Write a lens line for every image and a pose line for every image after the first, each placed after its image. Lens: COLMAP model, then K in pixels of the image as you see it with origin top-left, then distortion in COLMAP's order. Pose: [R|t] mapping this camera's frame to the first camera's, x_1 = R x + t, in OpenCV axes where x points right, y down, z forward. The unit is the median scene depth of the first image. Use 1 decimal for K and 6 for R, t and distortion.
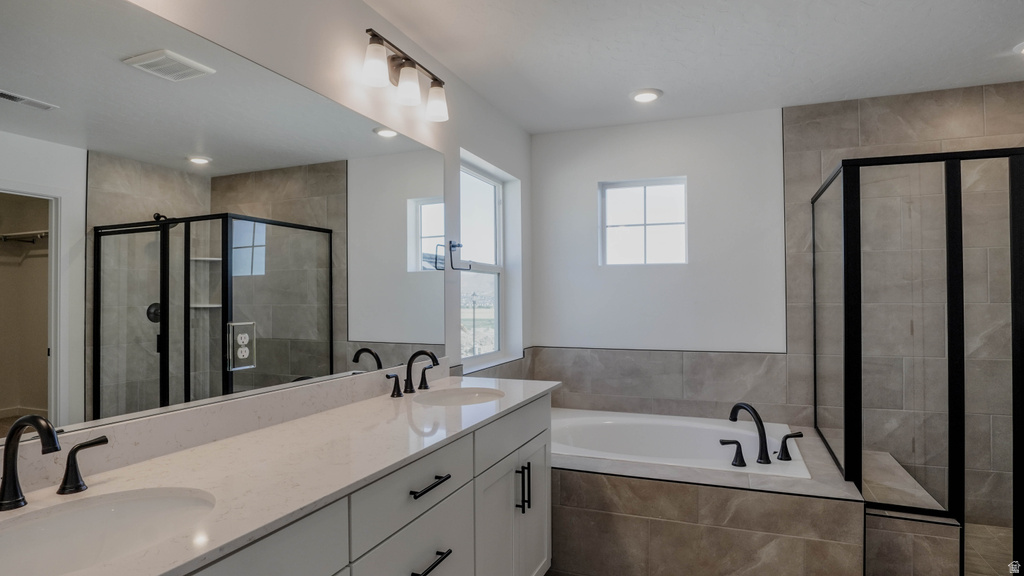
lens RADIAL K [[559.6, 0, 513.3], [0, 559.6, 293.1], [0, 0, 1]] dist [-0.033191, 0.005384]
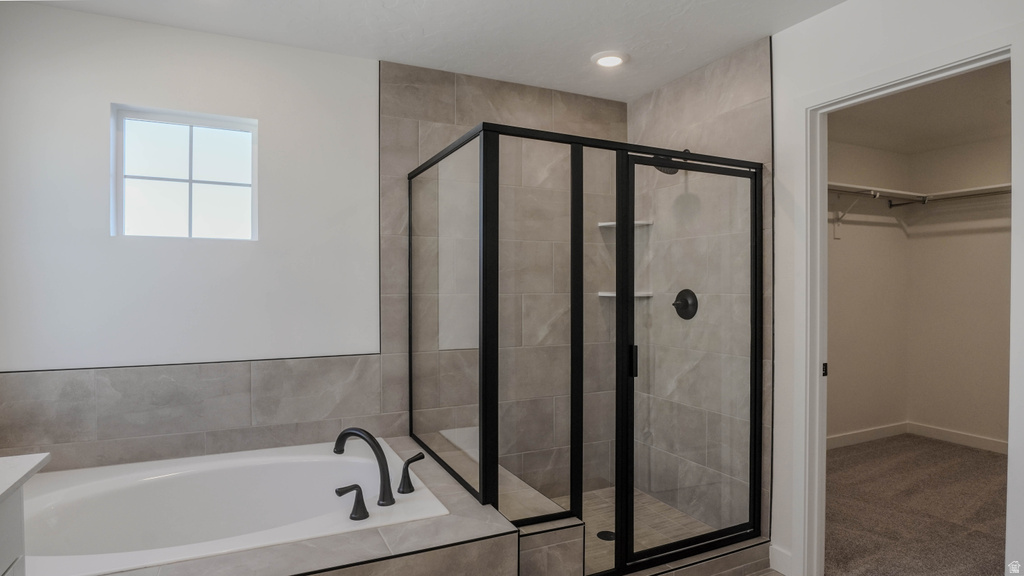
lens RADIAL K [[559.6, 0, 511.5], [0, 559.6, 290.4], [0, 0, 1]] dist [-0.033191, 0.005384]
pose [[0.680982, -0.000051, 0.732300, 0.007030], [-0.009728, 0.999911, 0.009117, 0.002884], [-0.732235, -0.013332, 0.680921, 0.282683]]
